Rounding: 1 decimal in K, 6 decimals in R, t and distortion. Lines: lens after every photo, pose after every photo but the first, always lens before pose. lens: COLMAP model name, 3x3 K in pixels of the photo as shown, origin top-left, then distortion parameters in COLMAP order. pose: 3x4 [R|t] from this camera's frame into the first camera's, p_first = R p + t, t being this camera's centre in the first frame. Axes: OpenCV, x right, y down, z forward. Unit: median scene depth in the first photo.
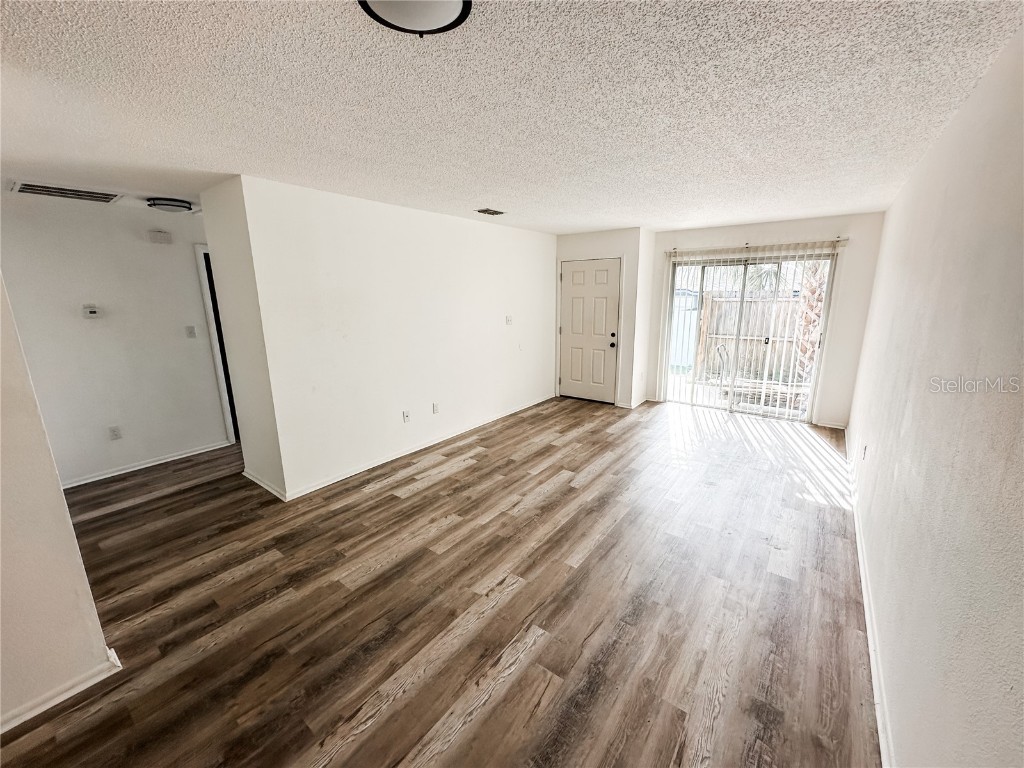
lens RADIAL K [[408.1, 0, 510.9], [0, 408.1, 382.7], [0, 0, 1]] dist [-0.002191, 0.000705]
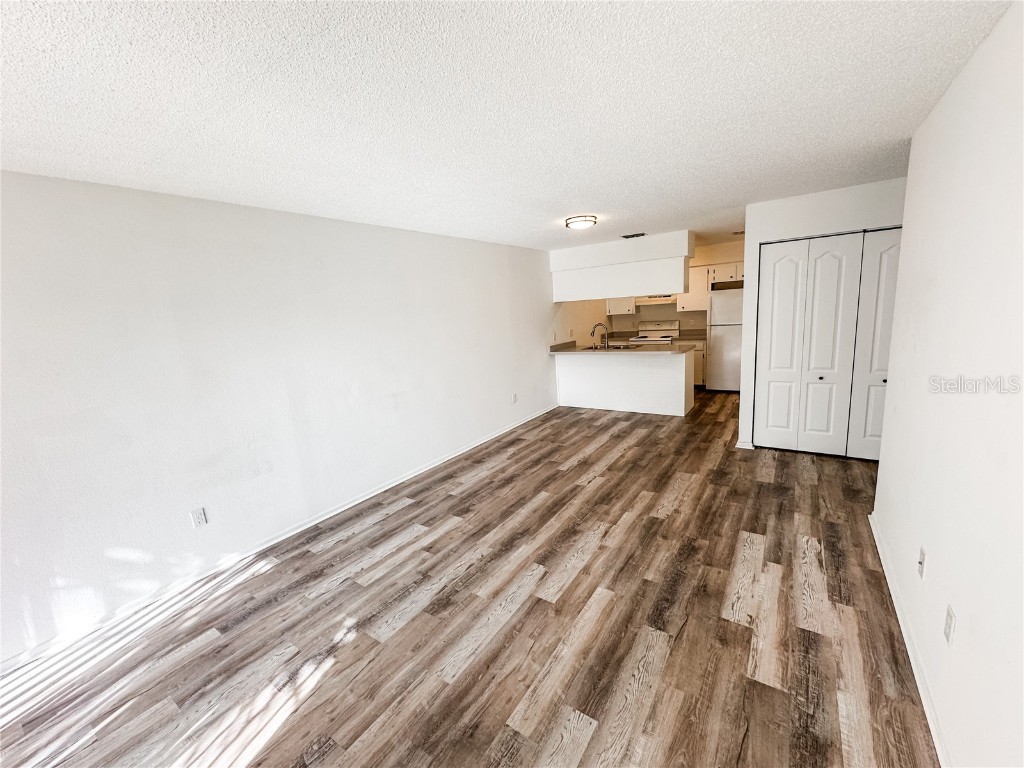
lens RADIAL K [[408.1, 0, 511.5], [0, 408.1, 383.6], [0, 0, 1]] dist [-0.002191, 0.000705]
pose [[-0.995867, 0.086115, -0.028848, 0.195841], [0.068278, 0.919372, 0.387419, -0.334495], [0.059884, 0.383848, -0.921452, 1.535235]]
